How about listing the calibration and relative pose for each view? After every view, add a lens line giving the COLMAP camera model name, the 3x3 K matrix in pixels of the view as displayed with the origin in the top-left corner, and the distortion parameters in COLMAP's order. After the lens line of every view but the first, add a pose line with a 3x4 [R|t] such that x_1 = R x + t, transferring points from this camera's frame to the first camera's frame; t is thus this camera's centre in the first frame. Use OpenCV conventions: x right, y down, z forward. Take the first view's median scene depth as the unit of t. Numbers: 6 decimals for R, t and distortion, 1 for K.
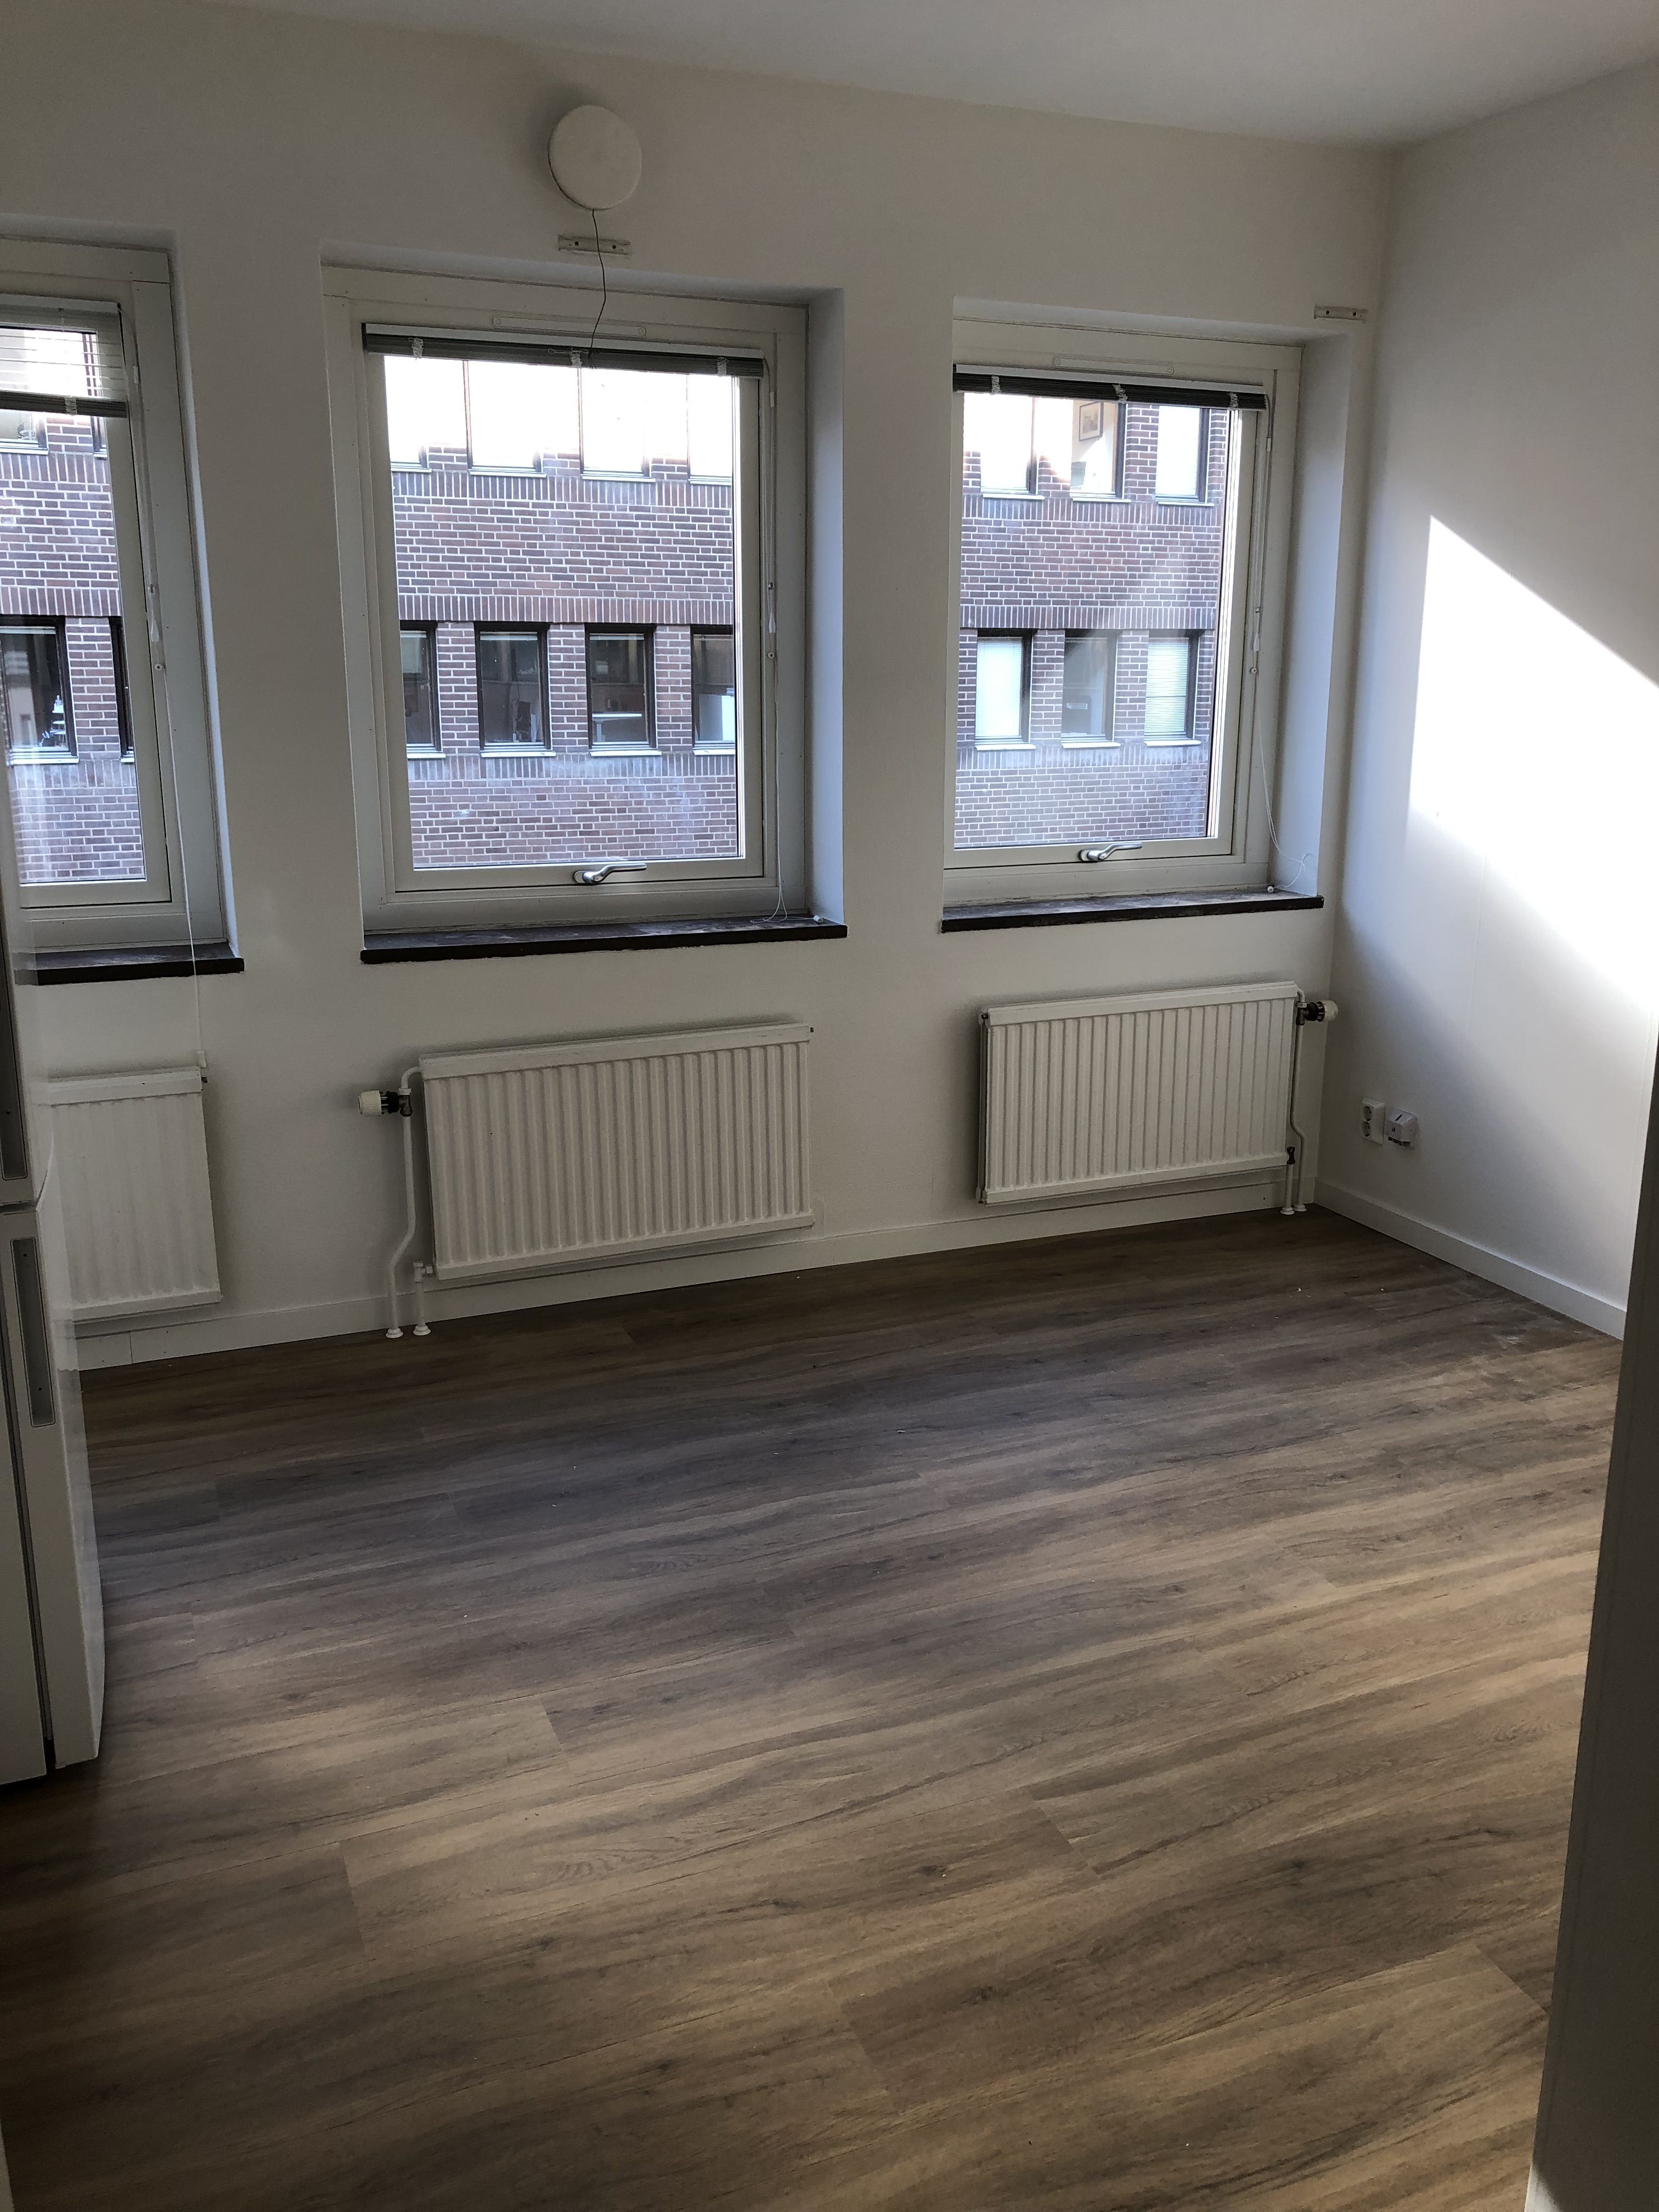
lens RADIAL K [[1810.3, 0, 831.7], [0, 1810.3, 1104.5], [0, 0, 1]] dist [0.012890, 0.015753]
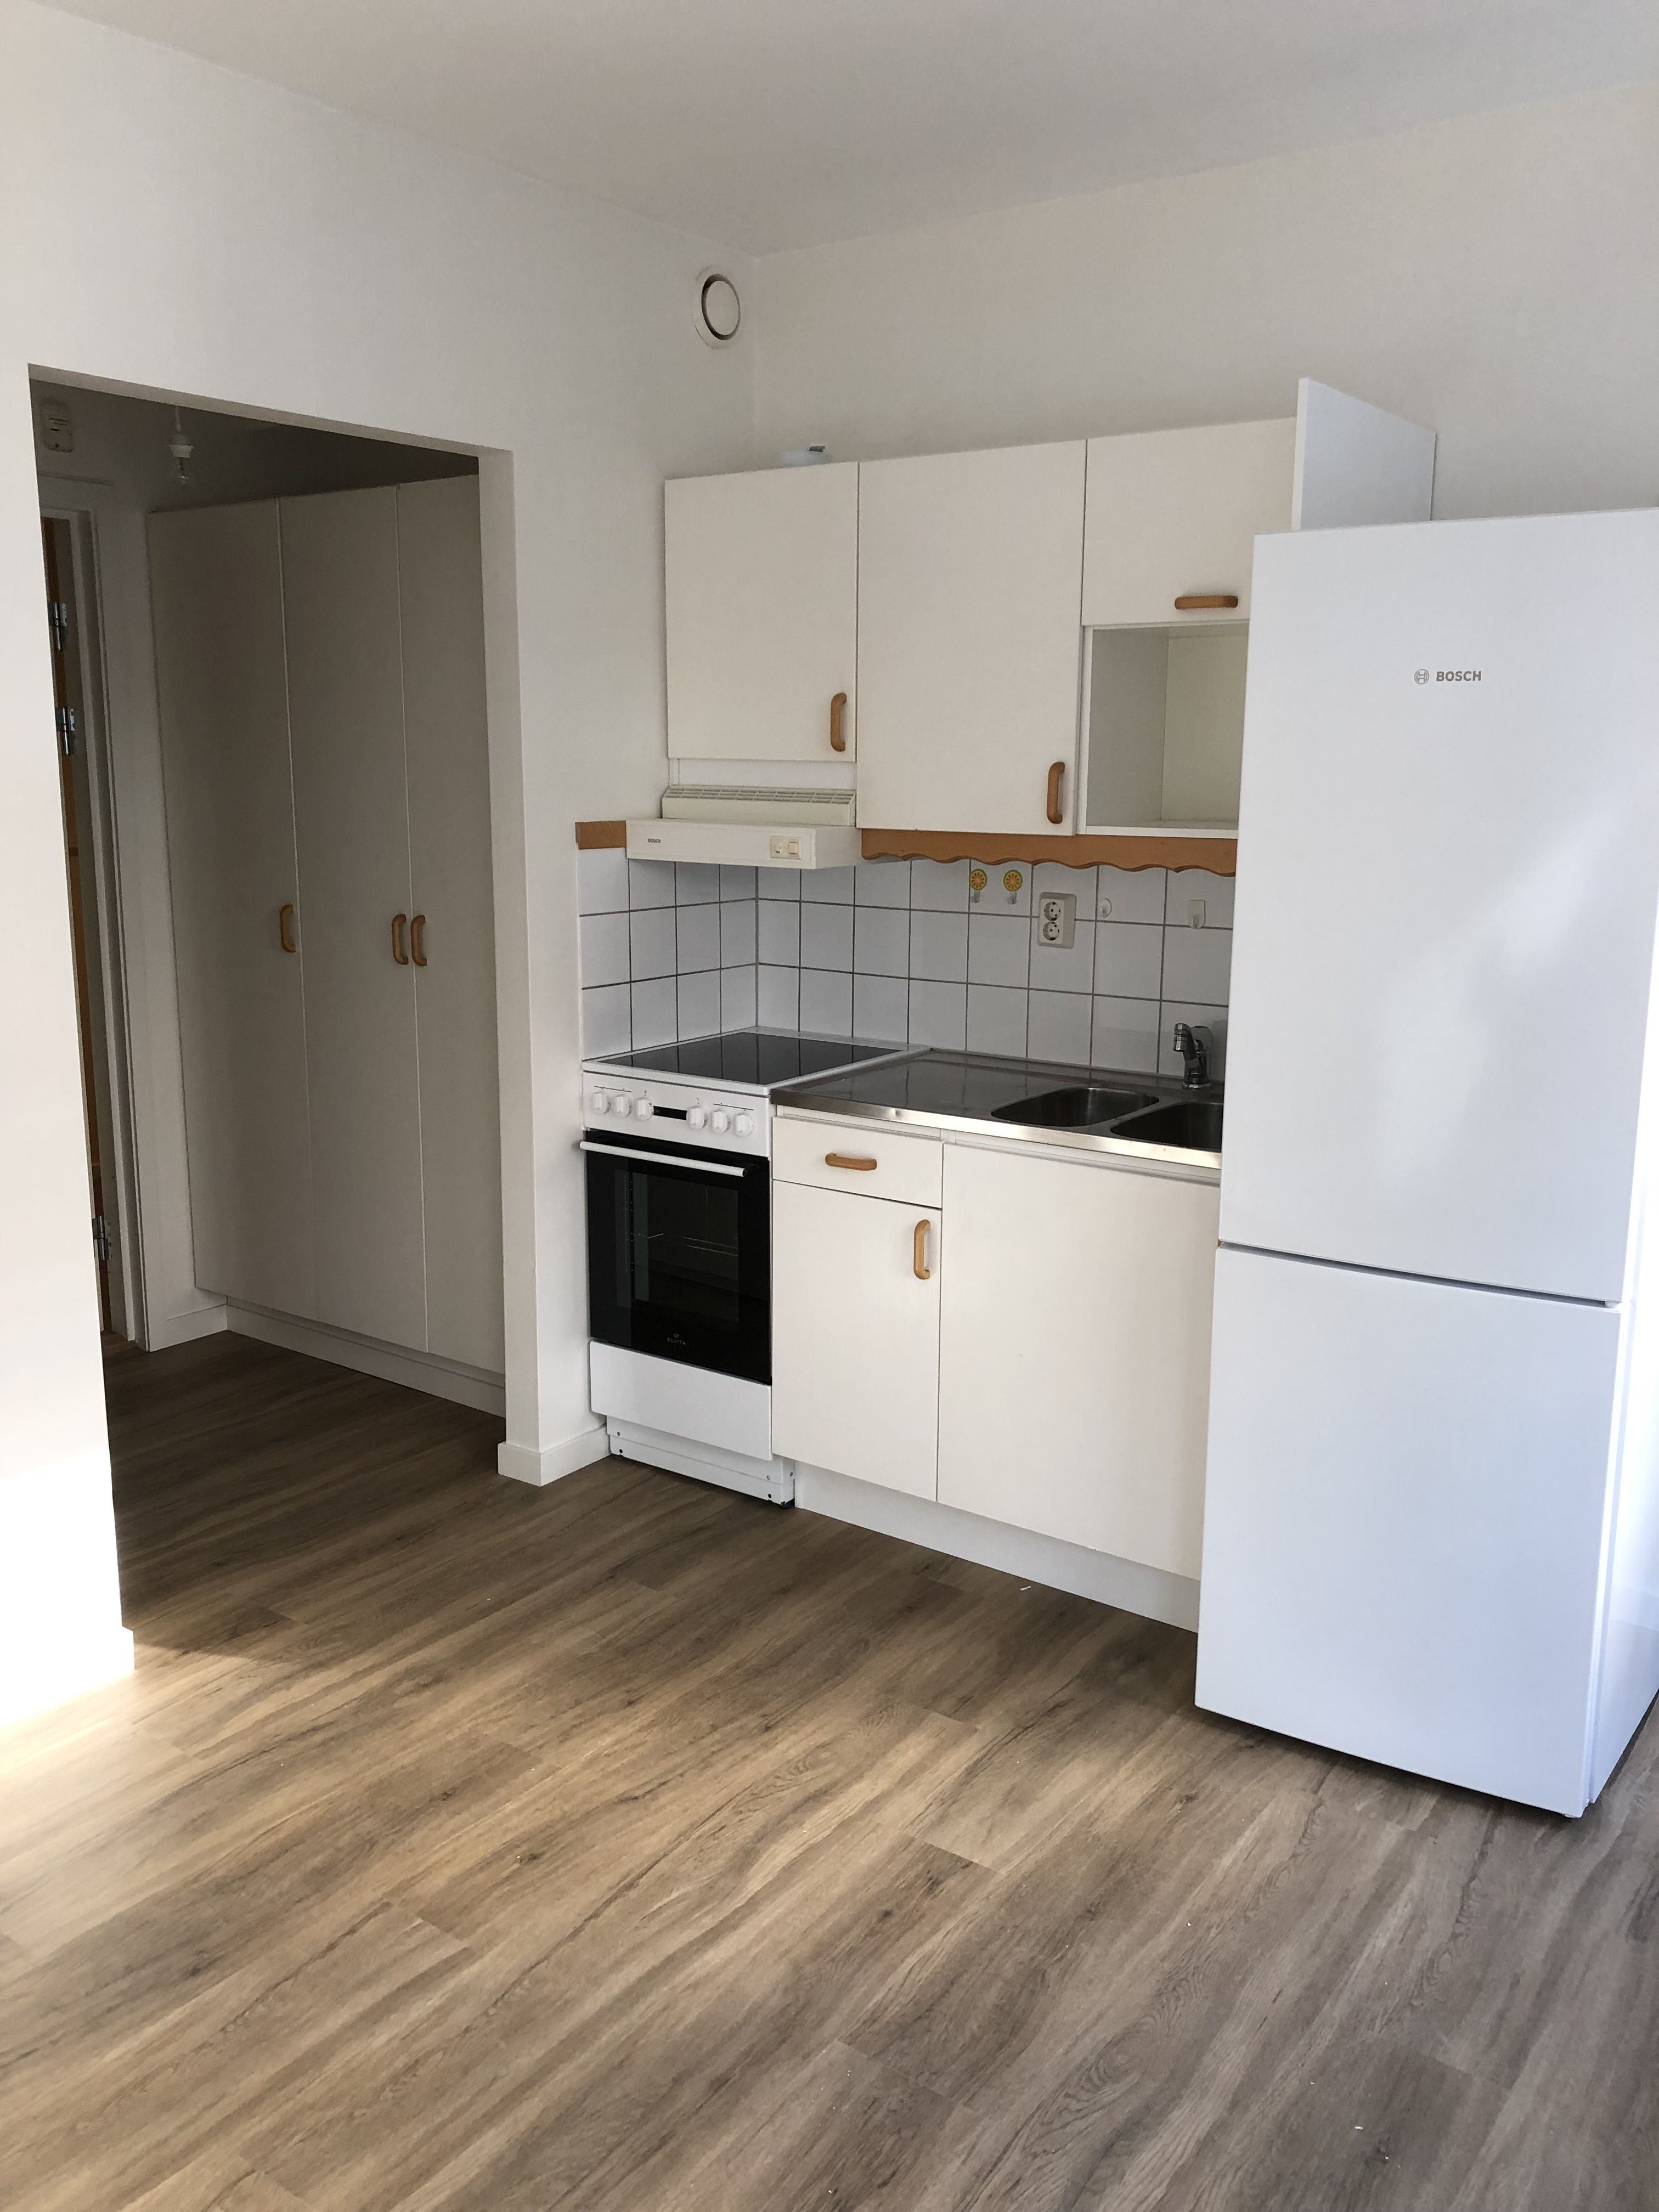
lens RADIAL K [[1810.3, 0, 829.7], [0, 1810.3, 1105.8], [0, 0, 1]] dist [0.012890, 0.015753]
pose [[-0.854457, 0.087244, -0.512145, 0.413996], [-0.139988, 0.910673, 0.388688, -0.450764], [0.500307, 0.403811, -0.765917, 1.682119]]
